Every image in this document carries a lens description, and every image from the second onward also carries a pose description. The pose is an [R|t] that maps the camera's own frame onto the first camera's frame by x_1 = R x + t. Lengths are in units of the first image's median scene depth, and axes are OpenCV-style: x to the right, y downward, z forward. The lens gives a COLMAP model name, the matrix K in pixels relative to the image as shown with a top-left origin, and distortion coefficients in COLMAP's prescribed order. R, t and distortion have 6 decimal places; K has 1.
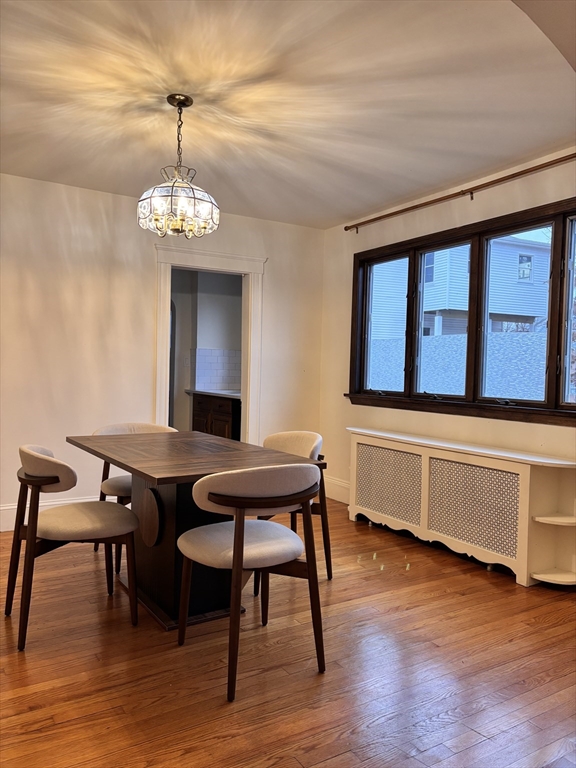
lens RADIAL K [[587.7, 0, 284.9], [0, 587.7, 383.2], [0, 0, 1]] dist [0.011464, 0.005706]
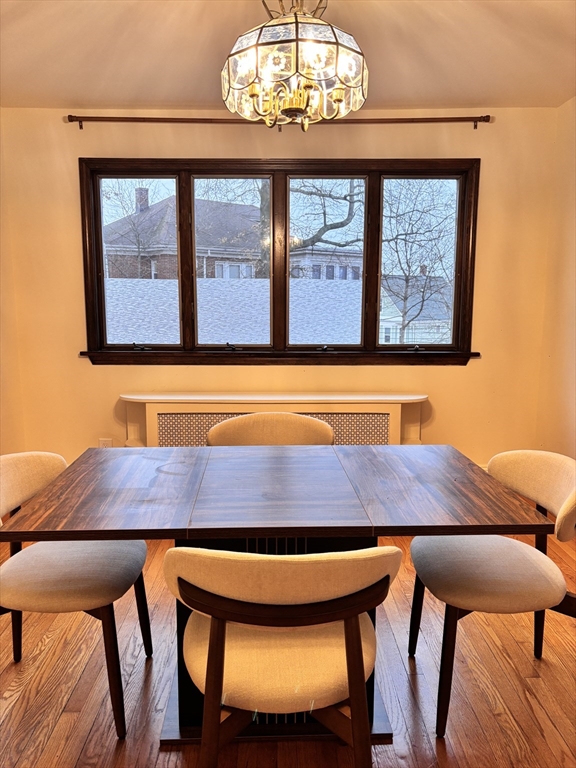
lens RADIAL K [[577.4, 0, 287.1], [0, 577.4, 384.4], [0, 0, 1]] dist [0.063141, -0.083189]
pose [[0.506331, -0.138339, 0.851170, -0.497975], [0.030018, 0.989278, 0.142929, -0.048792], [-0.861817, -0.046819, 0.505055, 0.502344]]
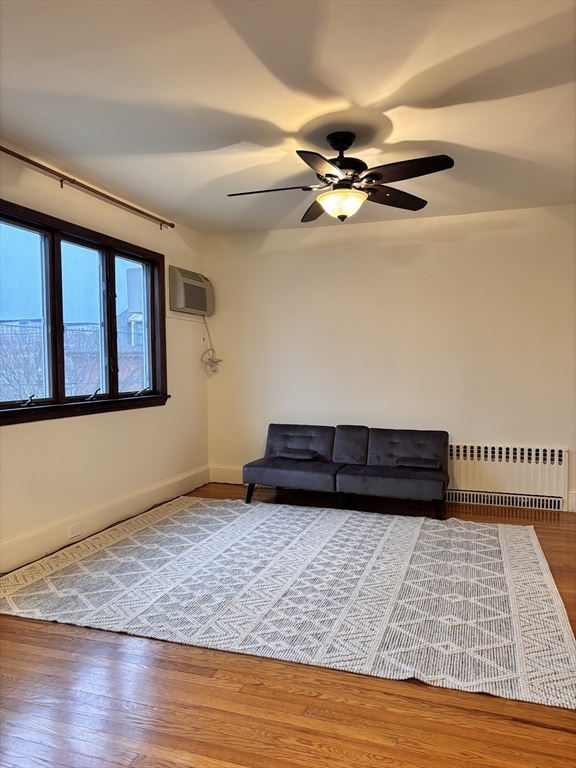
lens RADIAL K [[577.4, 0, 287.1], [0, 577.4, 384.4], [0, 0, 1]] dist [0.063141, -0.083189]
pose [[-0.635492, -0.033399, 0.771385, -0.665222], [0.024381, 0.997698, 0.063284, -0.051547], [-0.771723, 0.059024, -0.633214, 1.327300]]
